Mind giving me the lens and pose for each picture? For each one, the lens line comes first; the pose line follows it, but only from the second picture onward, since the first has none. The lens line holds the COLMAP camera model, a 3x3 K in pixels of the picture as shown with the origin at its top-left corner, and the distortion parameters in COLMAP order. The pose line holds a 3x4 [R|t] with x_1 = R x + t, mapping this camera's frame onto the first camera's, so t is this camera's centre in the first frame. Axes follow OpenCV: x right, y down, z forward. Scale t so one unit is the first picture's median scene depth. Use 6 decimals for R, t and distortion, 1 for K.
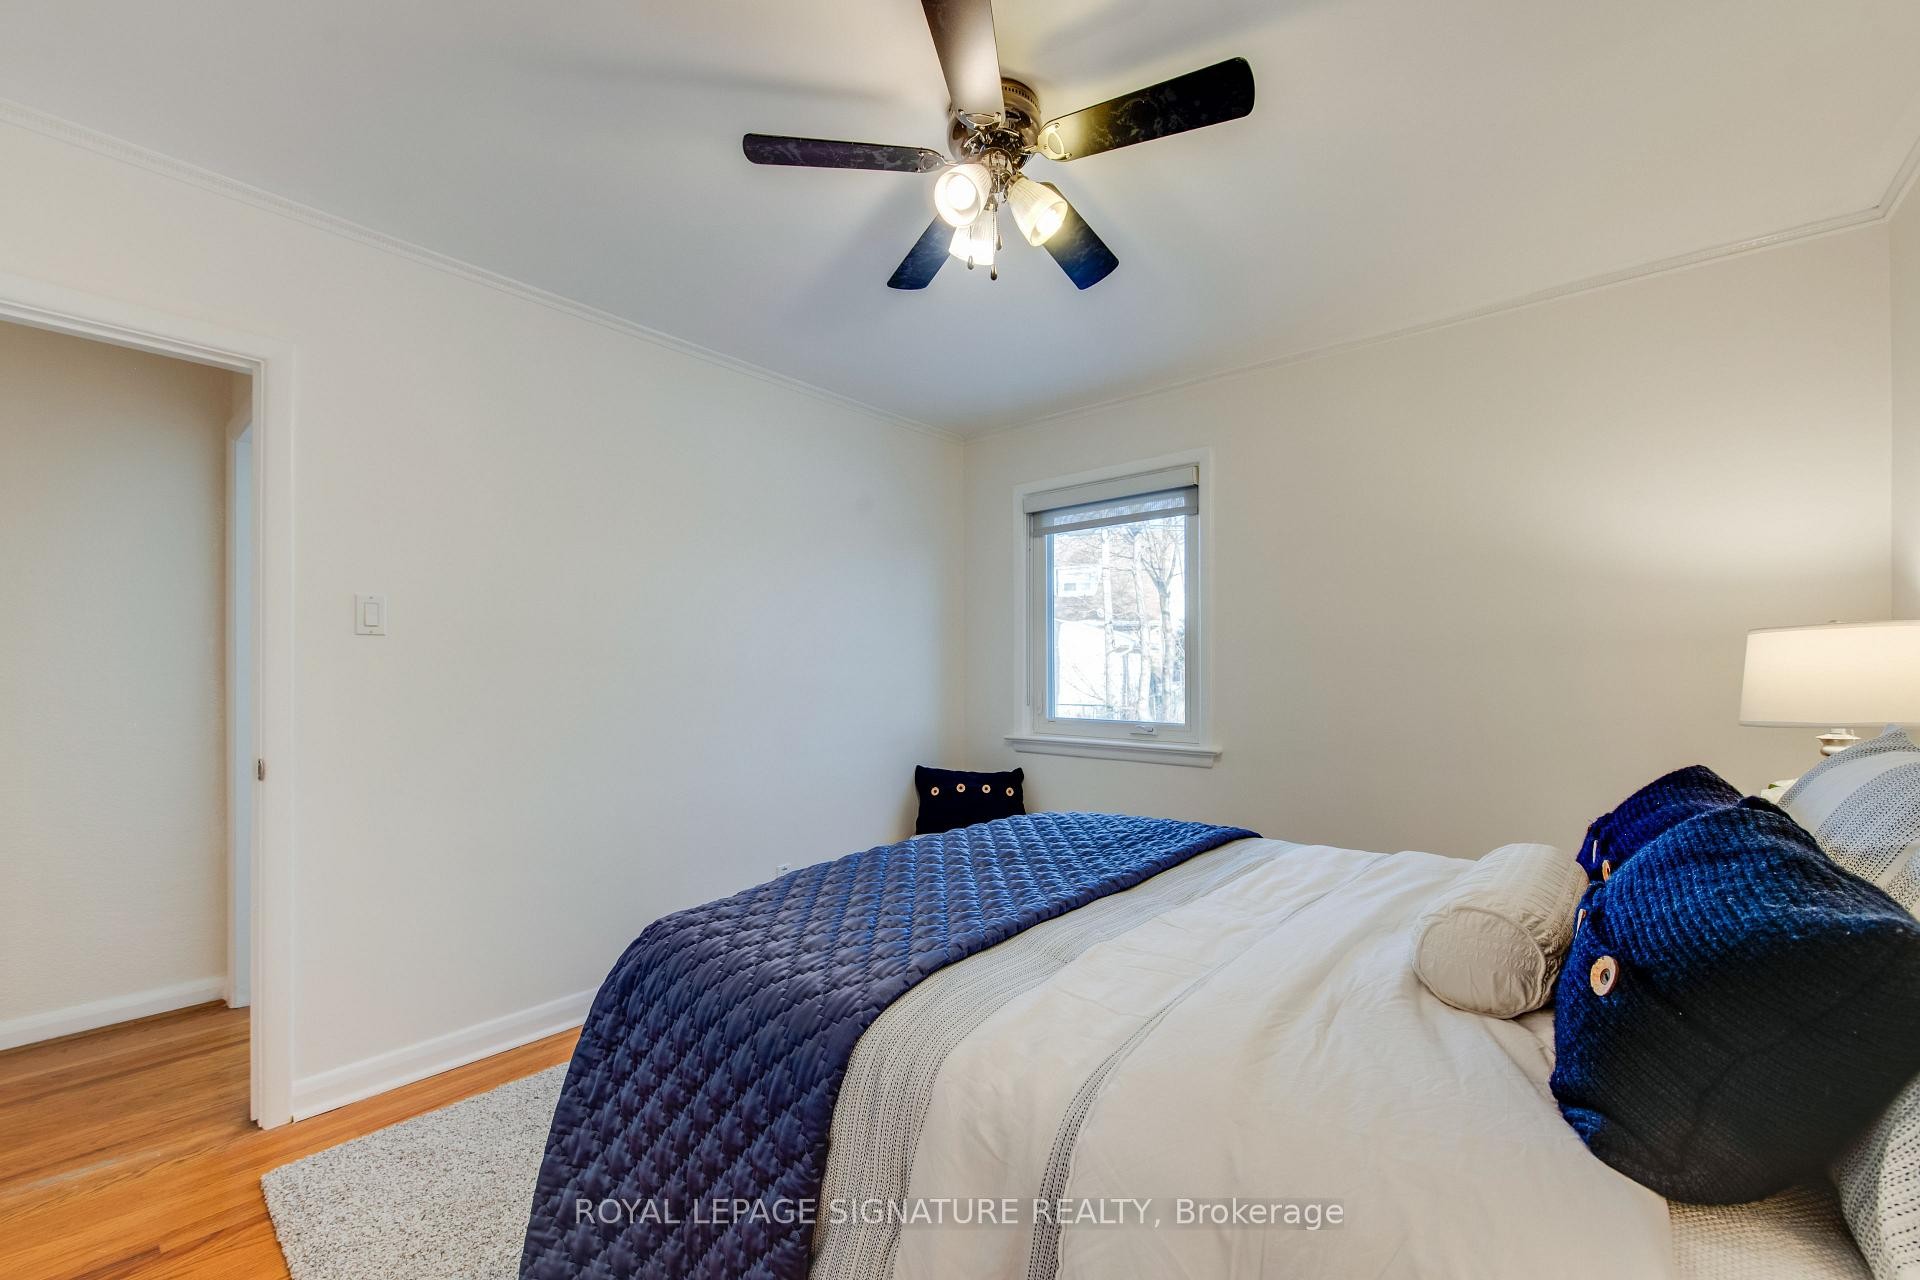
lens RADIAL K [[770.8, 0, 962.3], [0, 770.8, 676.1], [0, 0, 1]] dist [-0.000084, -0.000086]
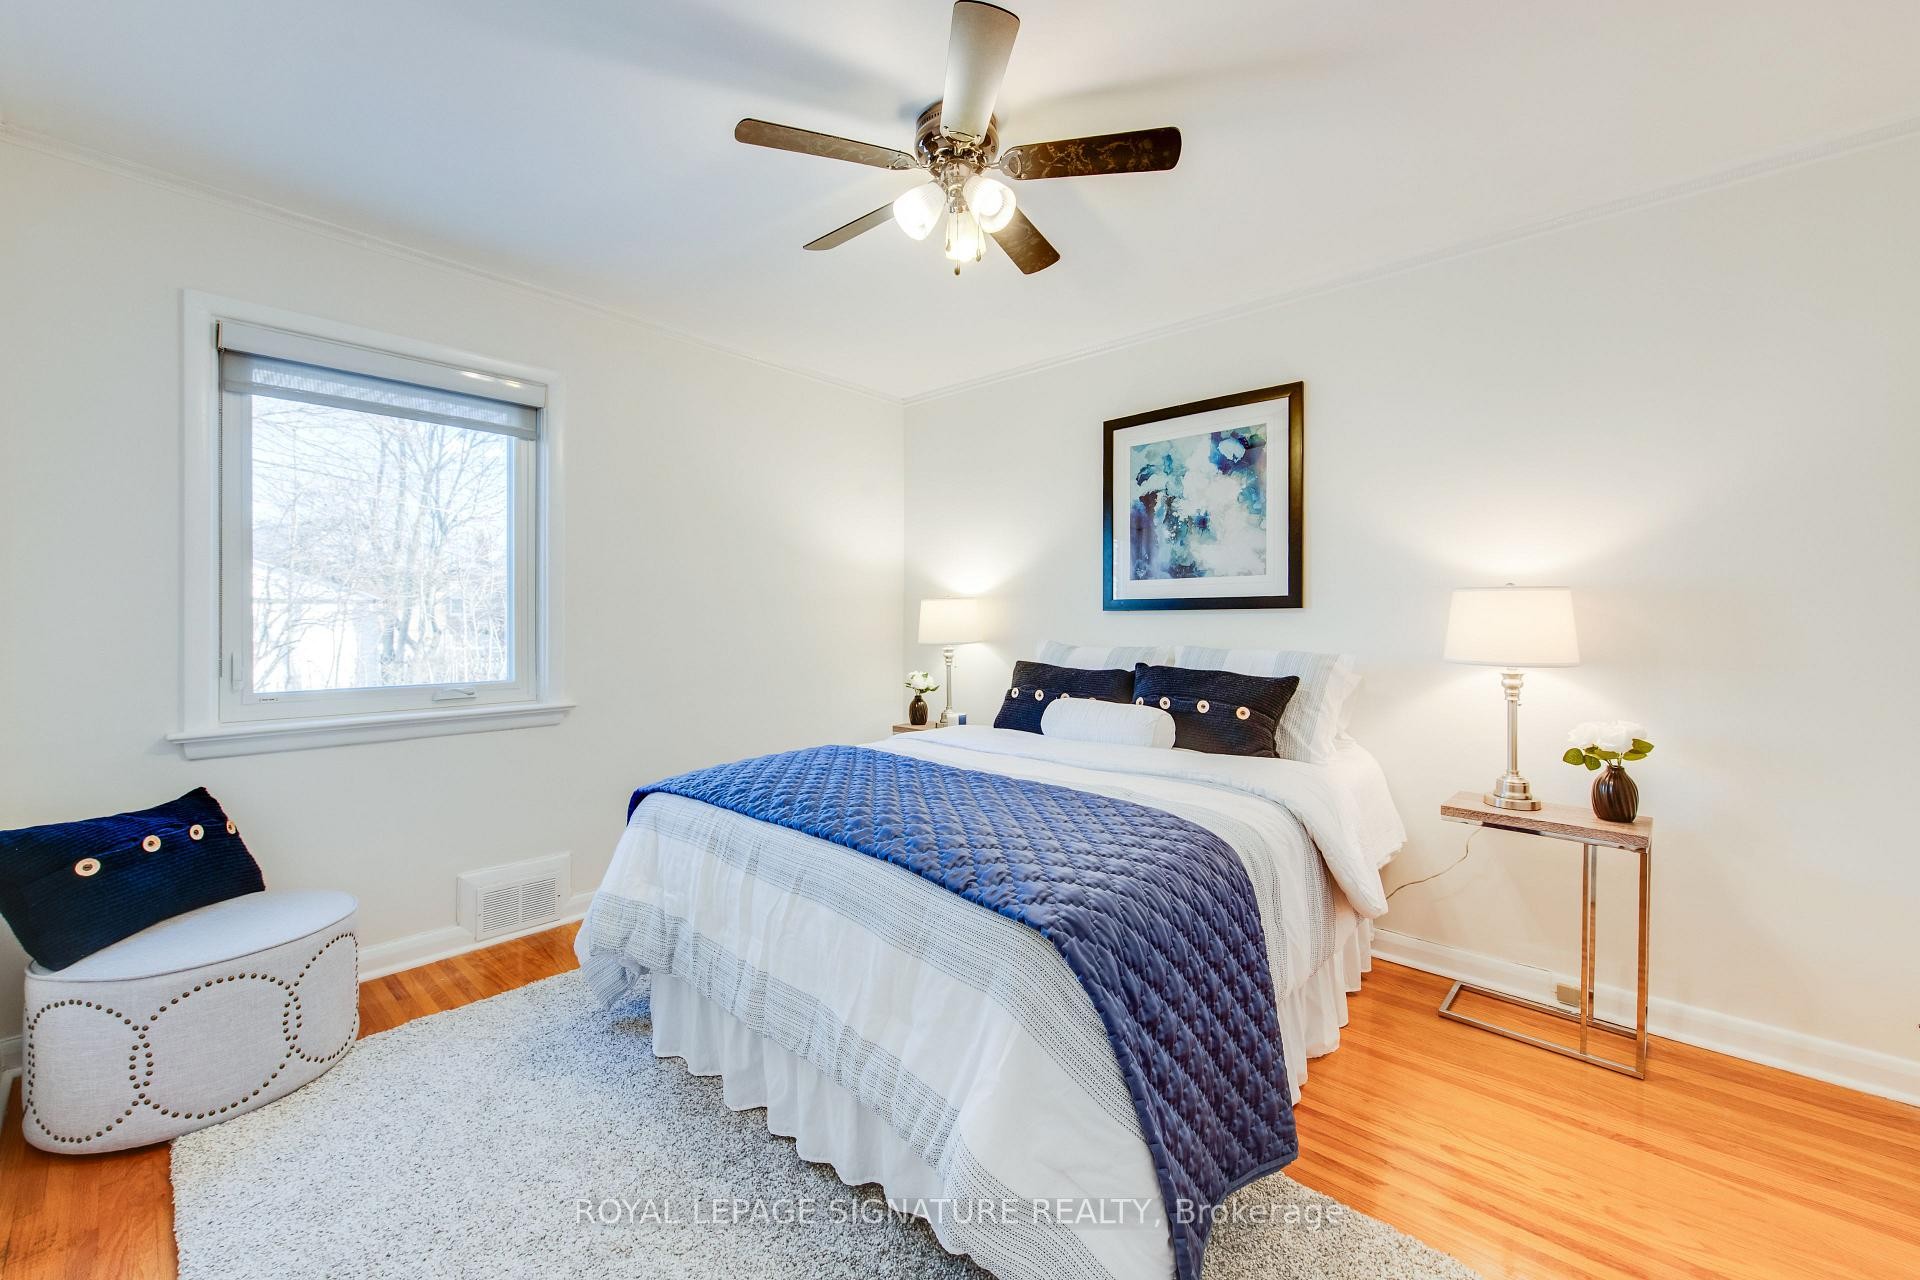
lens RADIAL K [[739.3, 0, 960.0], [0, 739.3, 640.0], [0, 0, 1]] dist [0.000461, -0.000091]
pose [[0.006785, -0.024515, 0.999676, -0.485137], [0.004667, 0.999689, 0.024484, -0.000633], [-0.999966, 0.004499, 0.006897, 0.451803]]
